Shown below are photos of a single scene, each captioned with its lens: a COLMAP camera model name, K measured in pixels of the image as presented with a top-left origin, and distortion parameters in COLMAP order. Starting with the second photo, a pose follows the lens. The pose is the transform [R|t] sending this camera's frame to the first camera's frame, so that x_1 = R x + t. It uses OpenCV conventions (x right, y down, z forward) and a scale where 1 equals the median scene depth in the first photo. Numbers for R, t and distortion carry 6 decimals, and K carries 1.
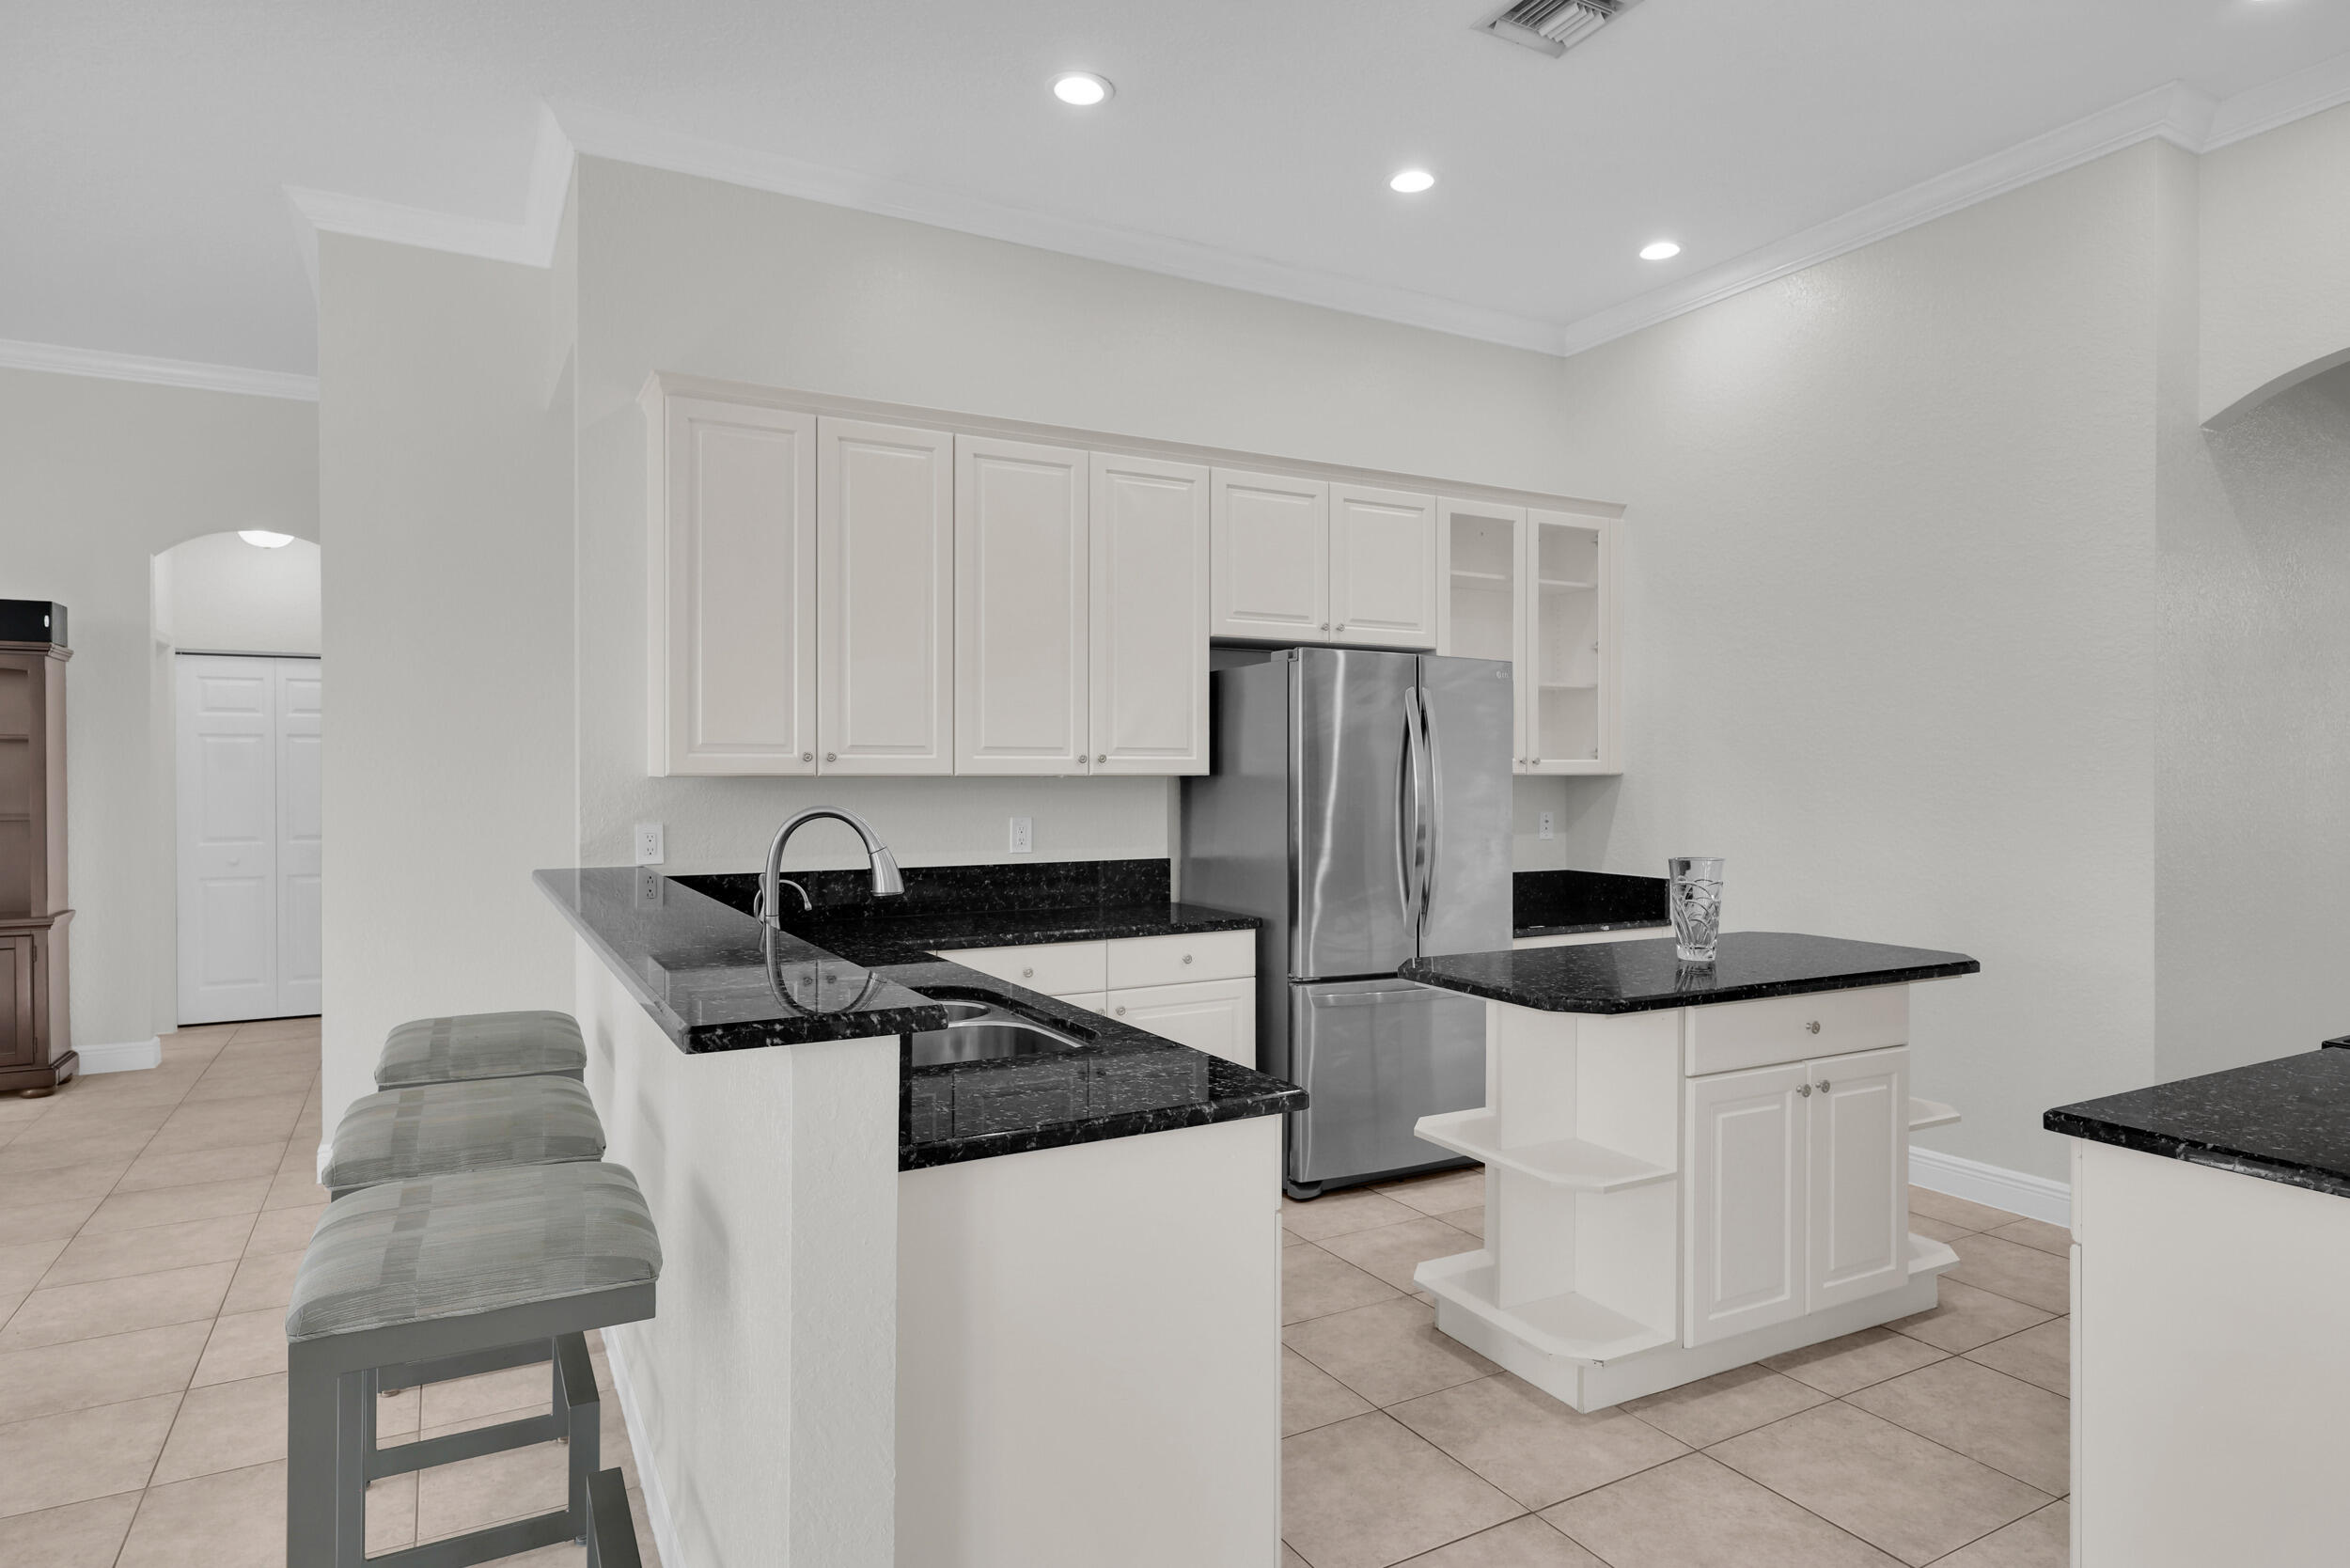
lens RADIAL K [[1287.0, 0, 1167.8], [0, 1287.0, 777.6], [0, 0, 1]] dist [-0.001404, -0.000764]
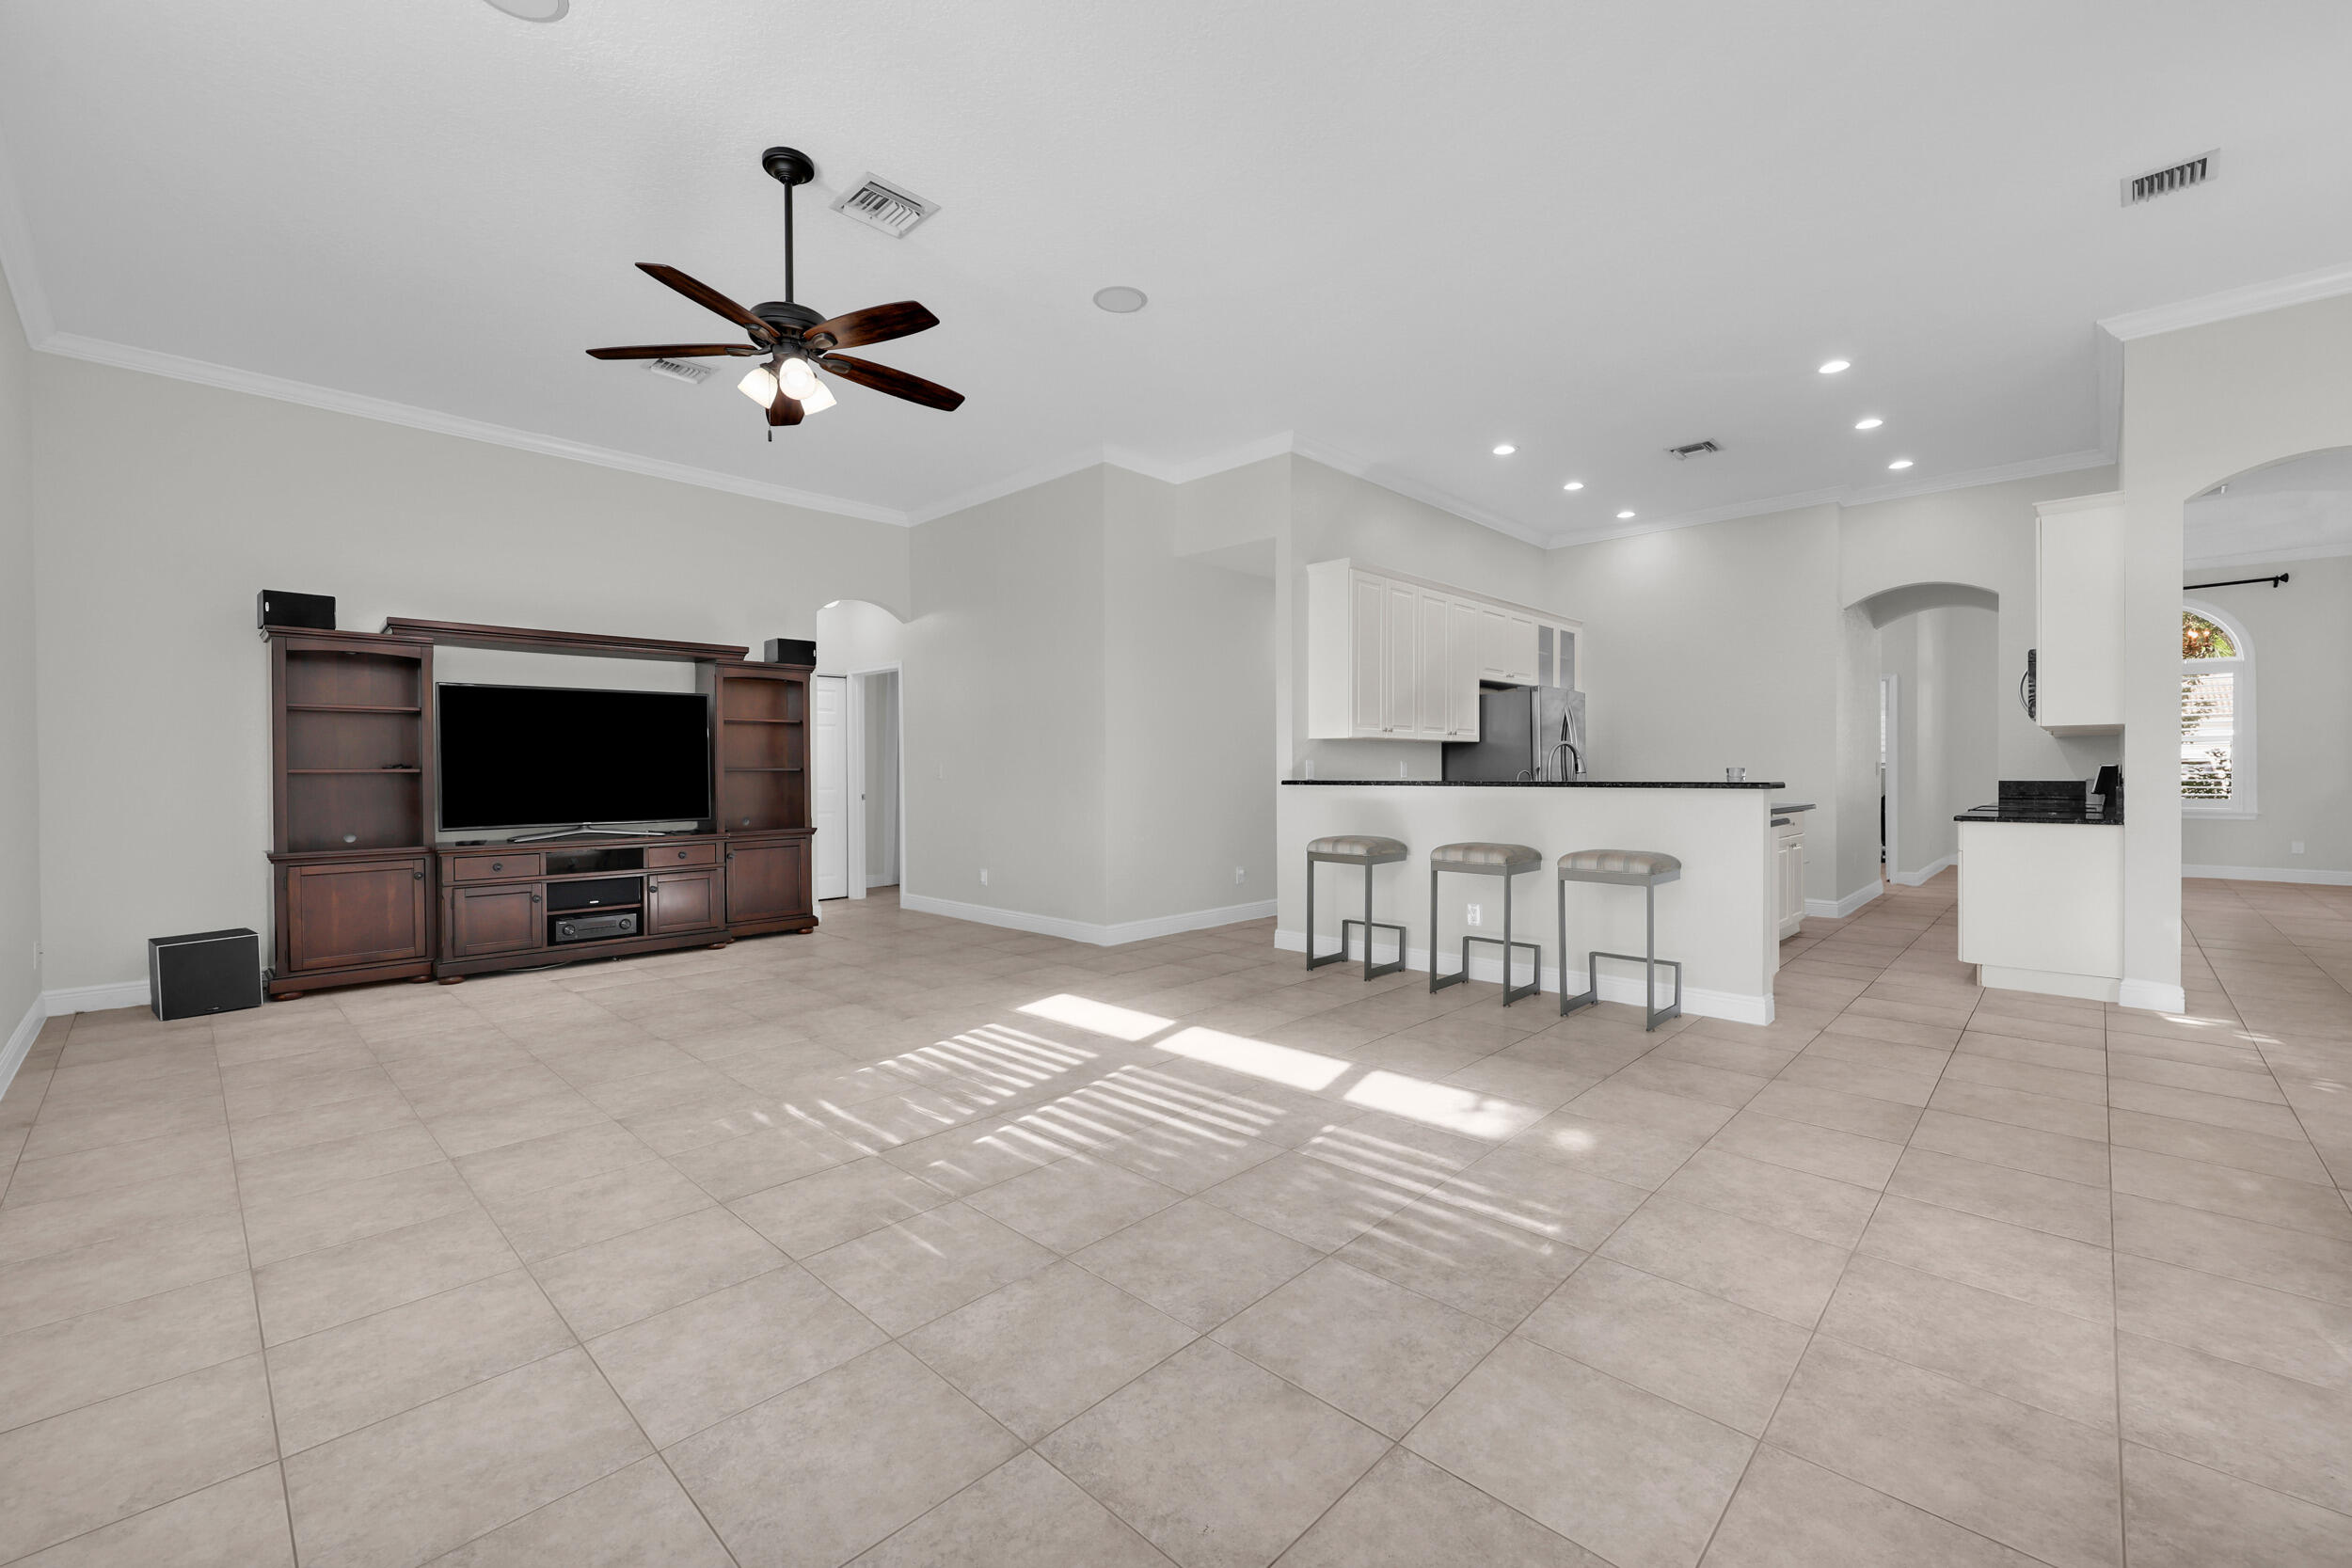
lens RADIAL K [[958.7, 0, 1179.6], [0, 958.7, 780.6], [0, 0, 1]] dist [0.001039, 0.000249]
pose [[0.953584, -0.009503, 0.300978, -0.894360], [0.005404, 0.999881, 0.014449, 0.034329], [-0.301080, -0.012152, 0.953521, -0.394298]]
